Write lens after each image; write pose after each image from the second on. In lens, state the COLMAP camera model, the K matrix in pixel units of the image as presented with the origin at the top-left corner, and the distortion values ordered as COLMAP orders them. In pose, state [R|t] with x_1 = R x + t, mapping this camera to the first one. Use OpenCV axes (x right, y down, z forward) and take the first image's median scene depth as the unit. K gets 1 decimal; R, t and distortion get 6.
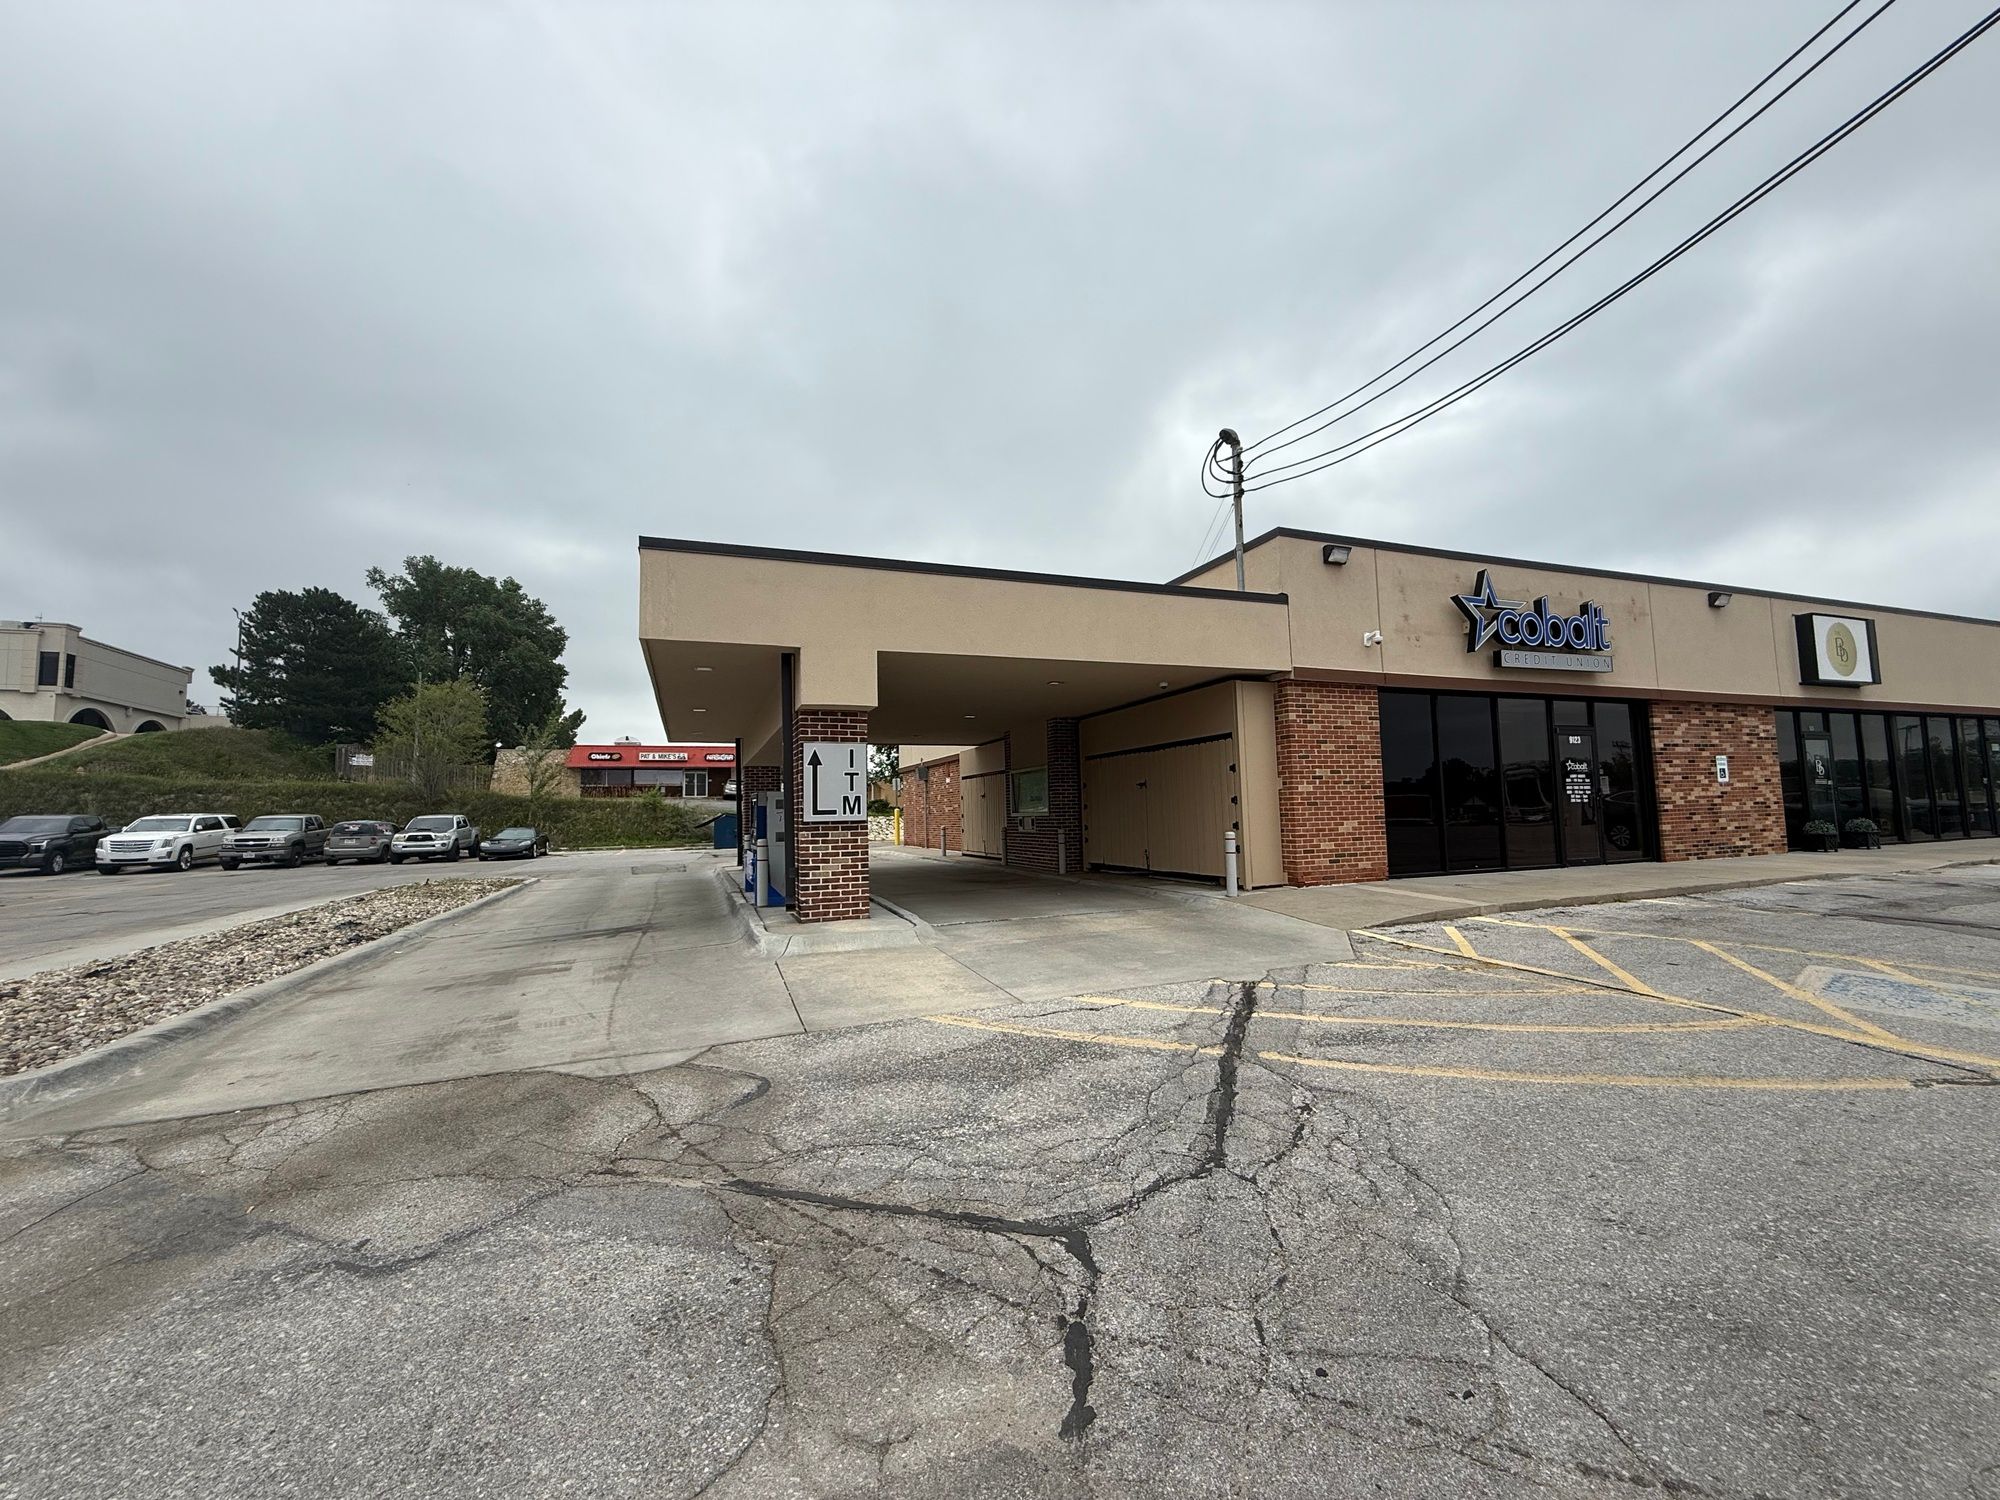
lens RADIAL K [[795.5, 0, 993.4], [0, 795.5, 750.8], [0, 0, 1]] dist [-0.001274, 0.000281]
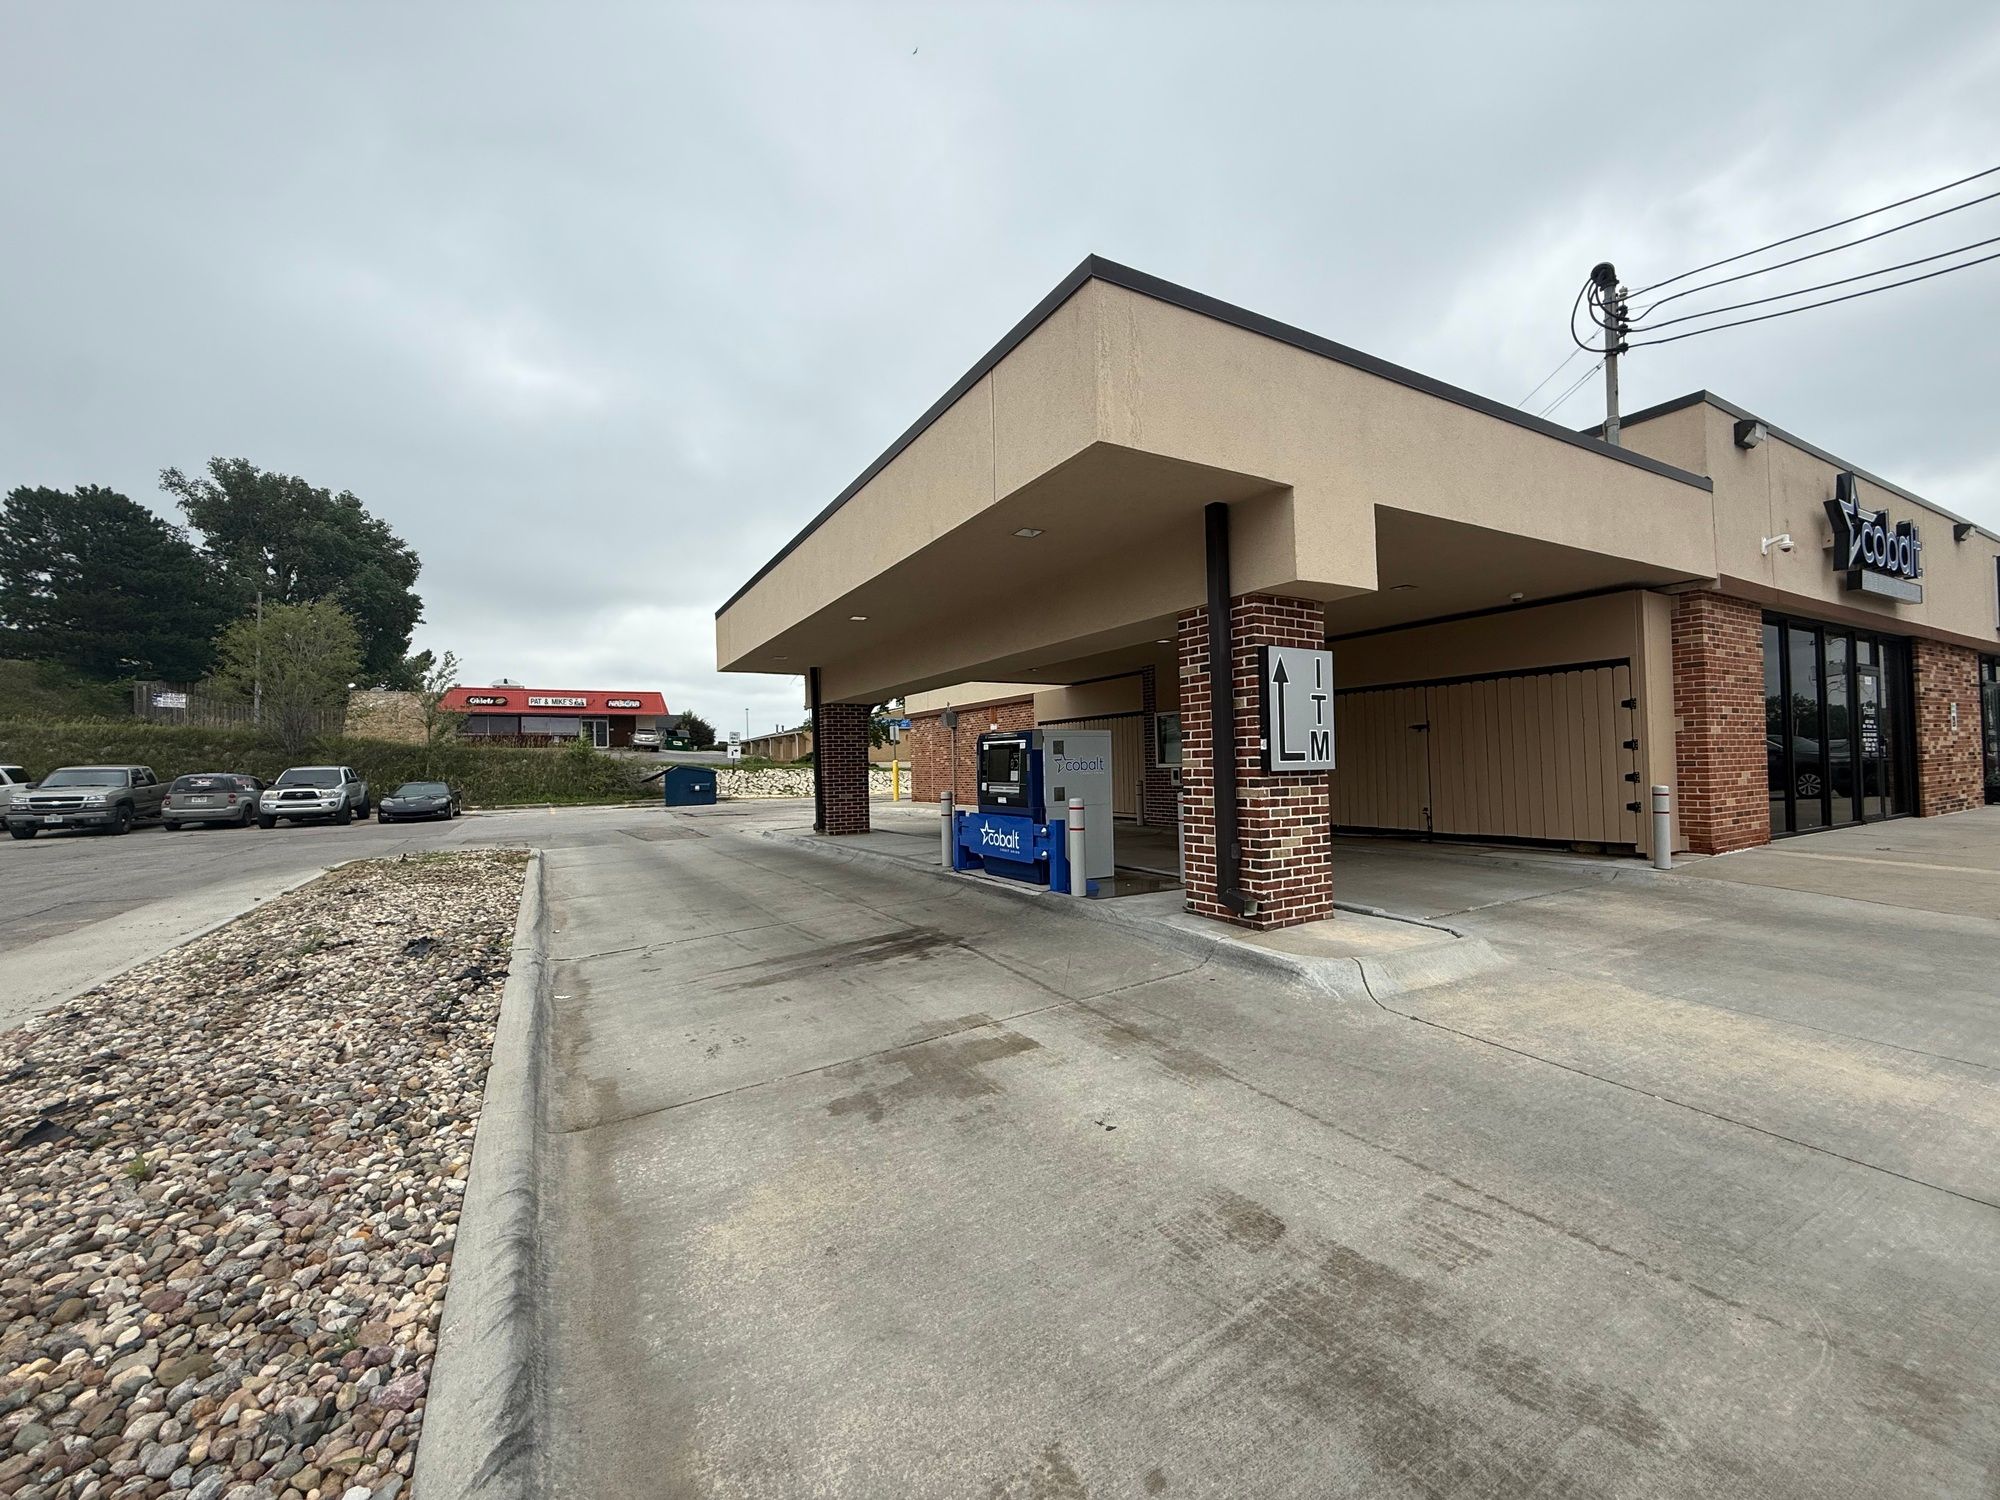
lens RADIAL K [[795.5, 0, 993.4], [0, 795.5, 750.8], [0, 0, 1]] dist [-0.001274, 0.000281]
pose [[0.988596, 0.004083, 0.150539, -0.350736], [-0.012796, 0.998295, 0.056954, 0.025432], [-0.150050, -0.058231, 0.986962, 0.262702]]
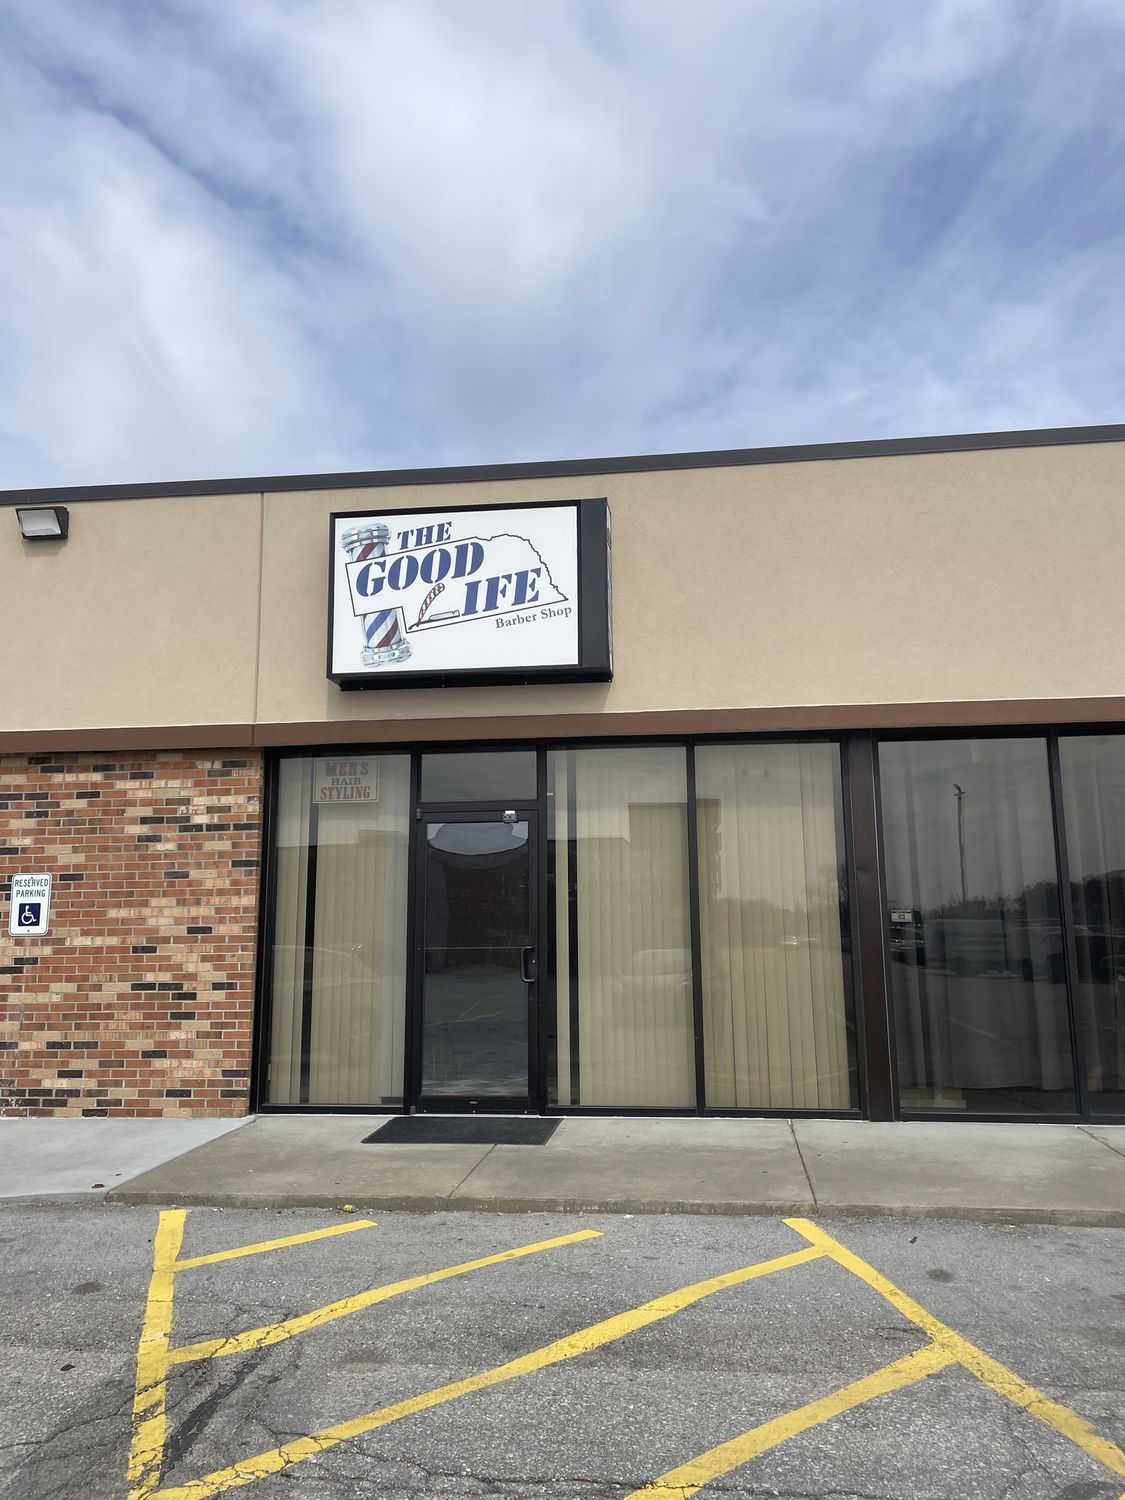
lens RADIAL K [[1109.4, 0, 562.5], [0, 1109.4, 750.0], [0, 0, 1]] dist [0.005509, 0.001579]
pose [[0.888853, -0.074898, -0.452030, 1.529997], [0.023024, 0.992604, -0.119193, 0.019146], [0.457614, 0.095537, 0.884003, 0.621136]]
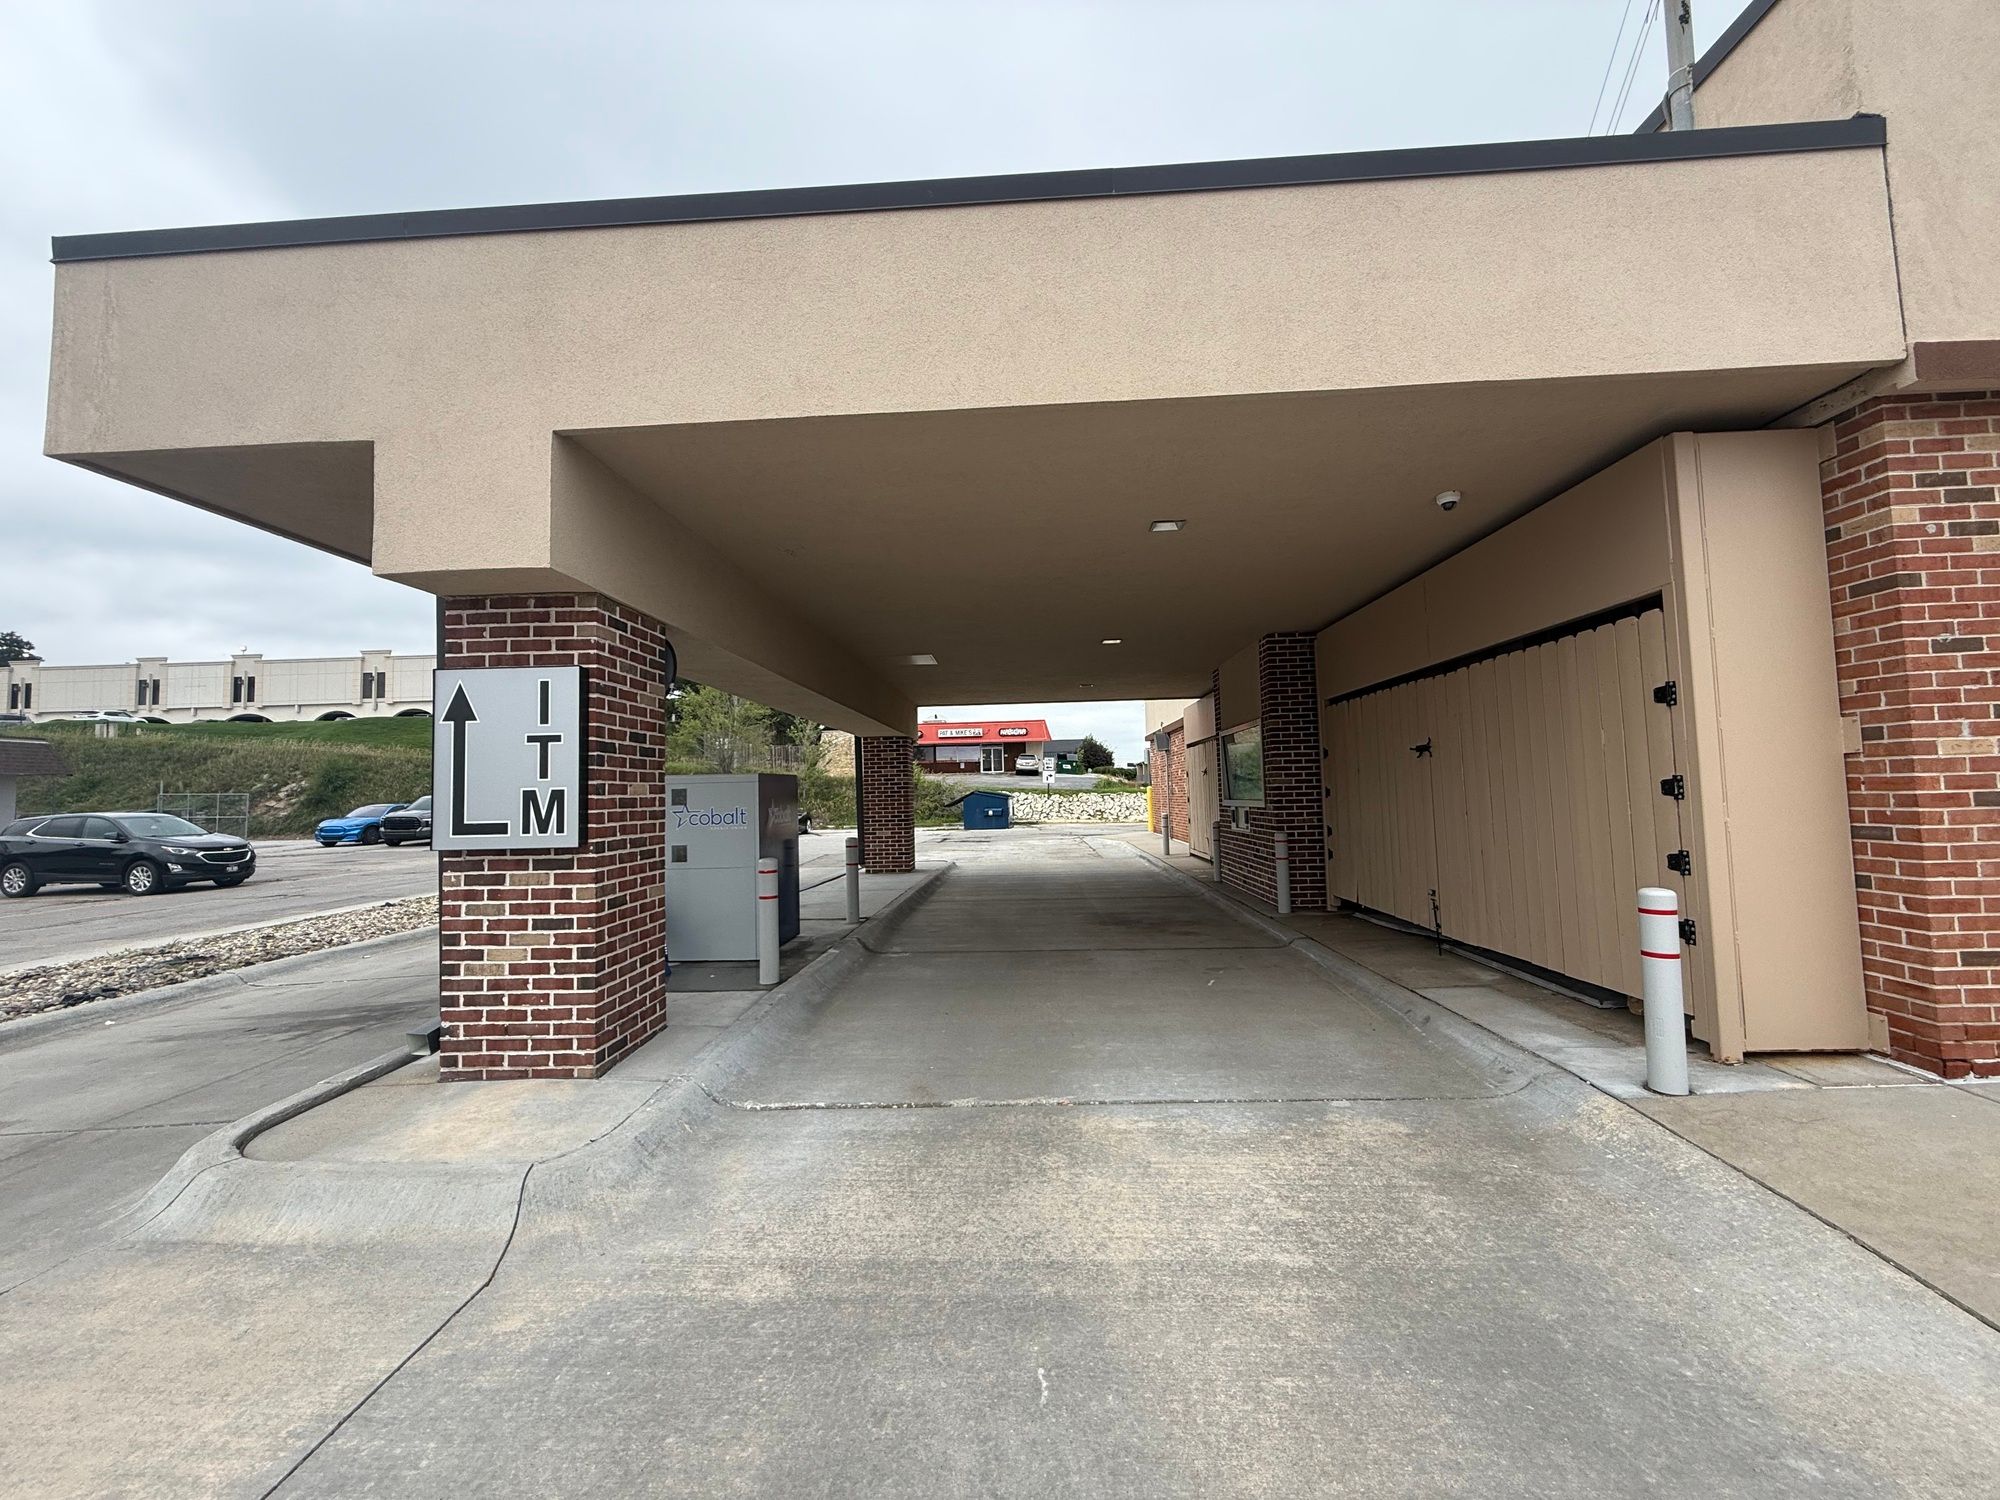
lens RADIAL K [[794.3, 0, 992.5], [0, 794.3, 750.8], [0, 0, 1]] dist [-0.000237, 0.000153]
pose [[0.915837, -0.022040, -0.400944, 0.139605], [0.035887, 0.998989, 0.027060, 0.021402], [0.399943, -0.039172, 0.915703, 0.462022]]
